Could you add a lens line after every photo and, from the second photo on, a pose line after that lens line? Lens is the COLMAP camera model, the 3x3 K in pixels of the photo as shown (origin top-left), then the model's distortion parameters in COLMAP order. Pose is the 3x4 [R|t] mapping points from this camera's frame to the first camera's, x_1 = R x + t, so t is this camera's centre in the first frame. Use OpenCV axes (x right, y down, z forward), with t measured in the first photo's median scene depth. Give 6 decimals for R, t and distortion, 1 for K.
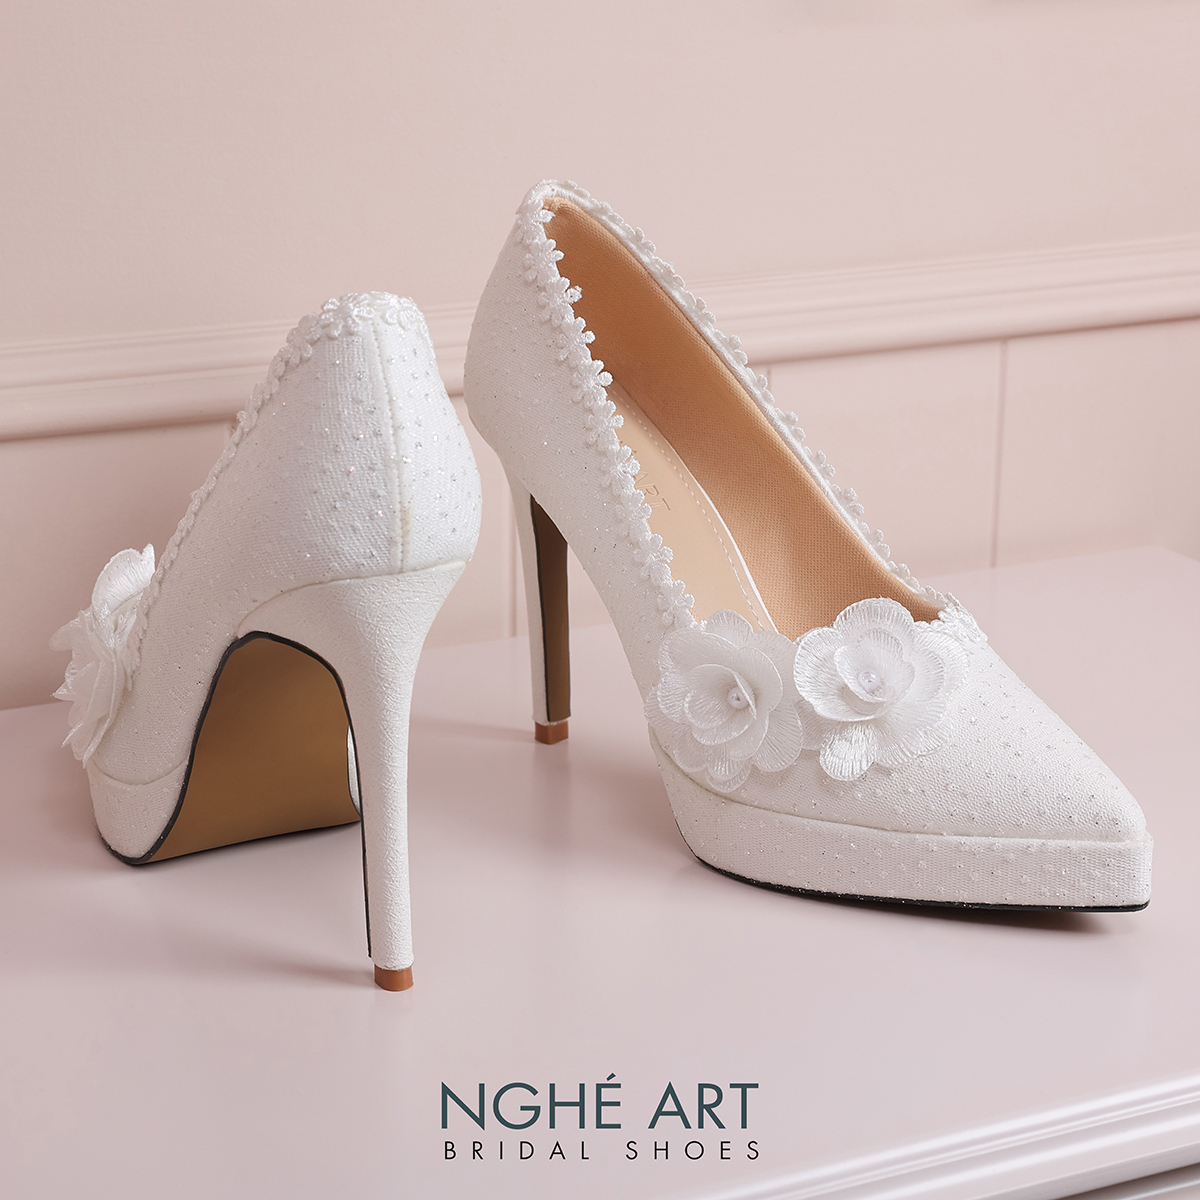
lens RADIAL K [[2720.0, 0, 602.2], [0, 2720.0, 605.6], [0, 0, 1]] dist [0.084981, 0.000000]
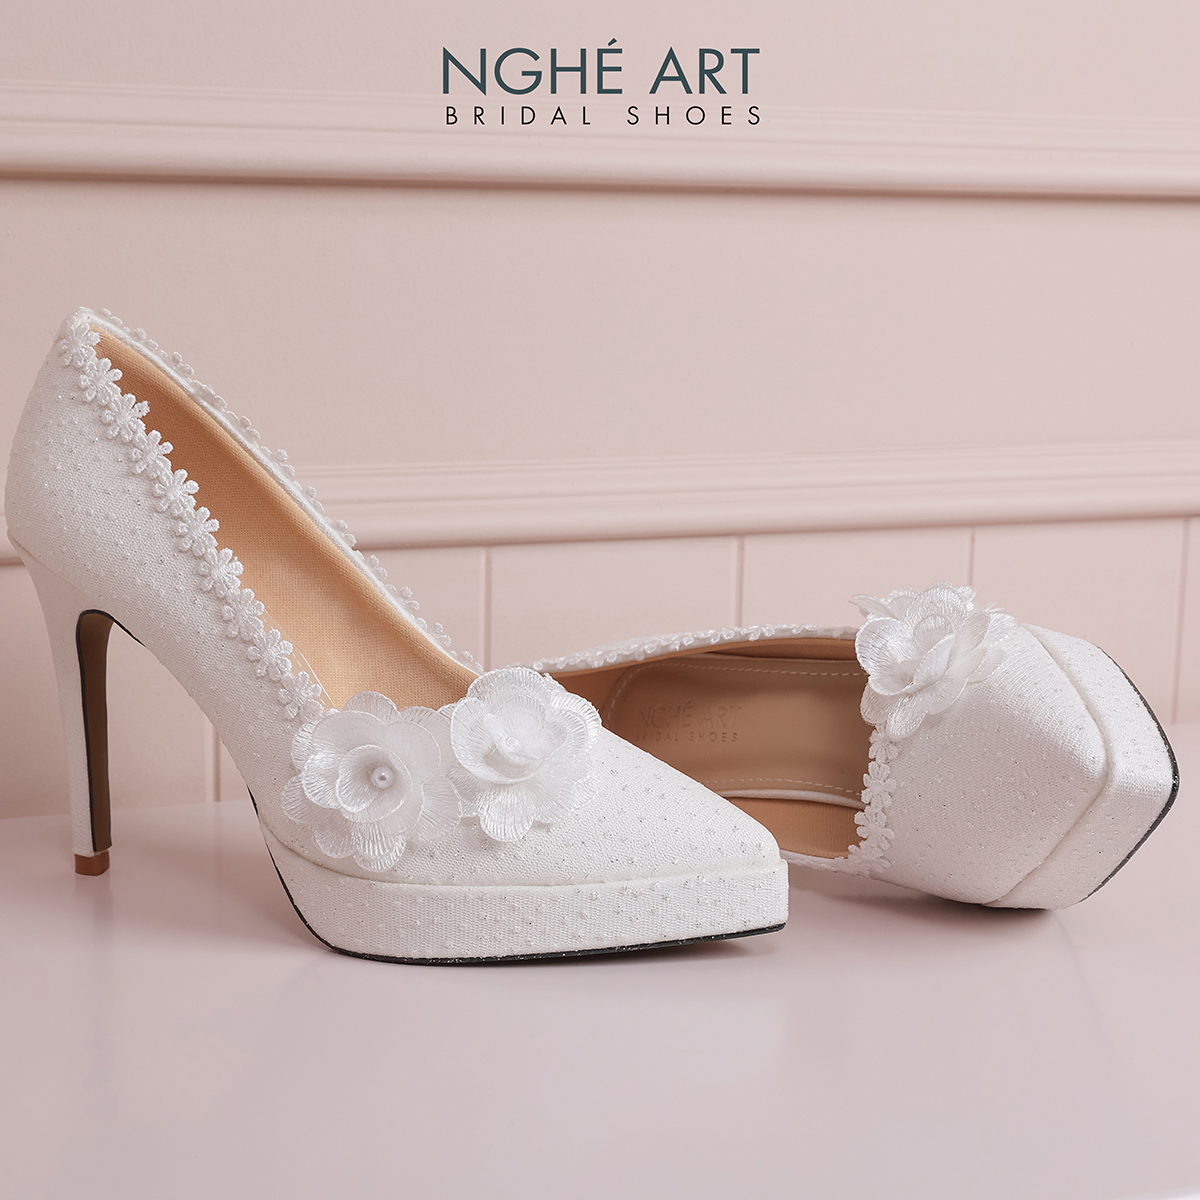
lens RADIAL K [[2198.3, 0, 519.9], [0, 2198.3, 611.3], [0, 0, 1]] dist [0.041508, 0.000000]
pose [[0.912973, -0.065190, 0.402778, -0.220134], [0.108714, 0.990334, -0.086135, 0.046464], [-0.393270, 0.122427, 0.911236, 0.211649]]
